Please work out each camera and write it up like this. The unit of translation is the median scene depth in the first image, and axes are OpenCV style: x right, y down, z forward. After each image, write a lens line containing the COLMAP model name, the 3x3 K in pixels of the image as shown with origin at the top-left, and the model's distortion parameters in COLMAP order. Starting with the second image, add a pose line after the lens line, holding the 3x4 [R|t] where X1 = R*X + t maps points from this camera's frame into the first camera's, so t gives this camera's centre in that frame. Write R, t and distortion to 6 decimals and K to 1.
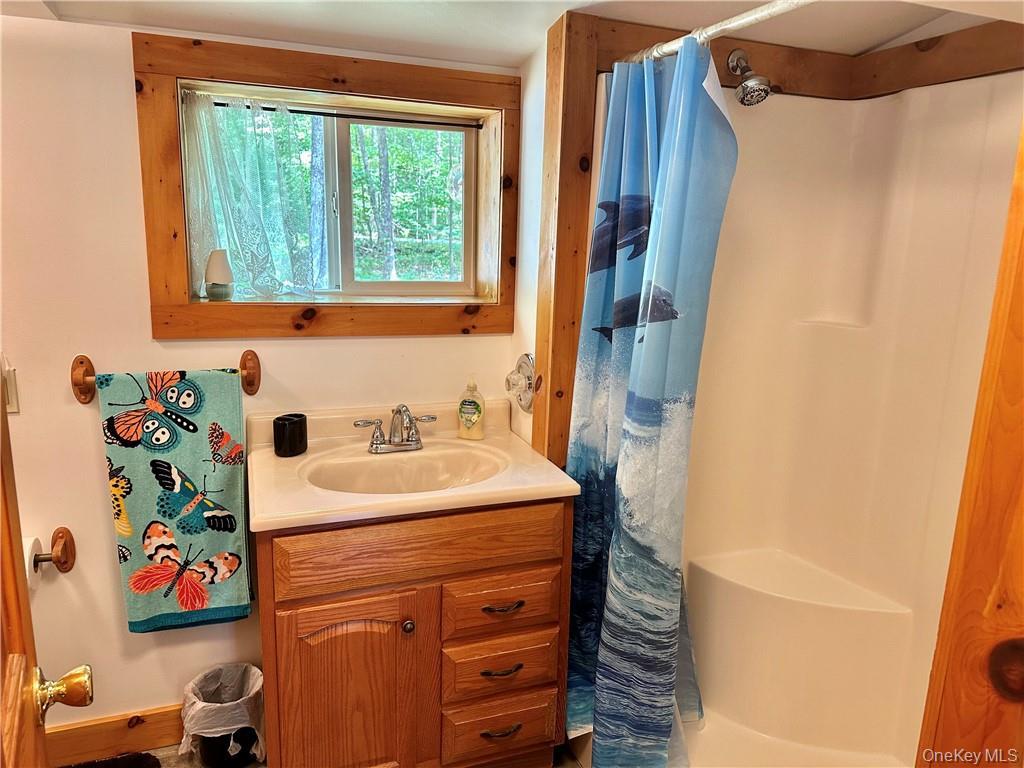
lens RADIAL K [[711.7, 0, 512.0], [0, 711.7, 384.0], [0, 0, 1]] dist [0.111014, -0.140047]
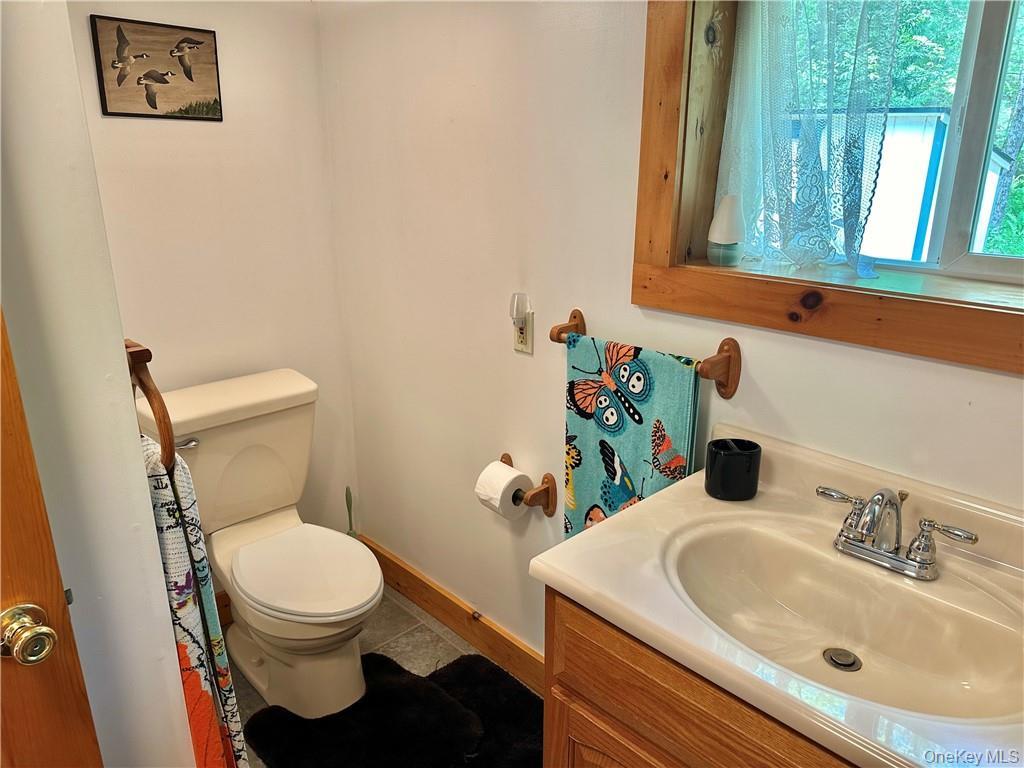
lens RADIAL K [[711.7, 0, 512.0], [0, 711.7, 384.0], [0, 0, 1]] dist [0.111014, -0.140047]
pose [[0.404391, 0.257024, -0.877728, 0.201810], [-0.178726, 0.963405, 0.199769, -0.113543], [0.896953, 0.076088, 0.435529, 0.524024]]
